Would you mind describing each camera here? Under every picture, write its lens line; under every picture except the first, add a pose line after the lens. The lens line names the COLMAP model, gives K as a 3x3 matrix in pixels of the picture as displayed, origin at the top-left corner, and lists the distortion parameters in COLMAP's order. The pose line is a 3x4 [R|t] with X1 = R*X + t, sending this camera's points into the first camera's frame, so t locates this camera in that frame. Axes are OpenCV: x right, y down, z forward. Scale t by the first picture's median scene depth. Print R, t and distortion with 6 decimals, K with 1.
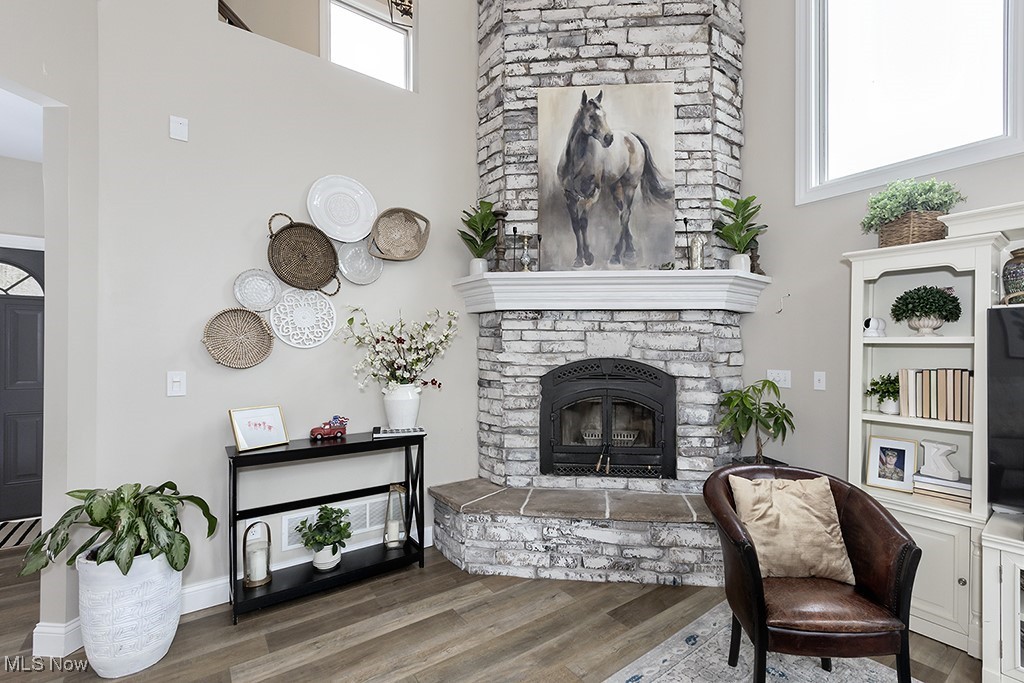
lens RADIAL K [[459.1, 0, 513.9], [0, 459.1, 348.1], [0, 0, 1]] dist [-0.001453, -0.000008]
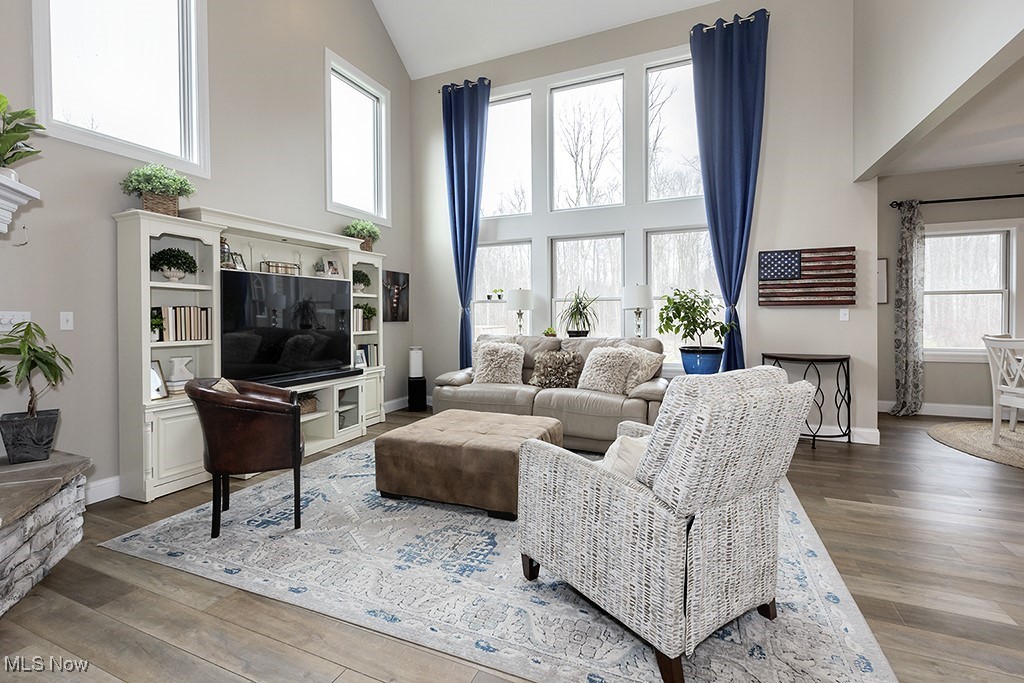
lens RADIAL K [[459.1, 0, 504.6], [0, 459.1, 318.7], [0, 0, 1]] dist [-0.001453, -0.000008]
pose [[-0.446857, -0.011730, 0.894528, -0.850716], [-0.002859, 0.999928, 0.011684, 0.066234], [-0.894601, 0.002664, -0.446858, 0.737476]]
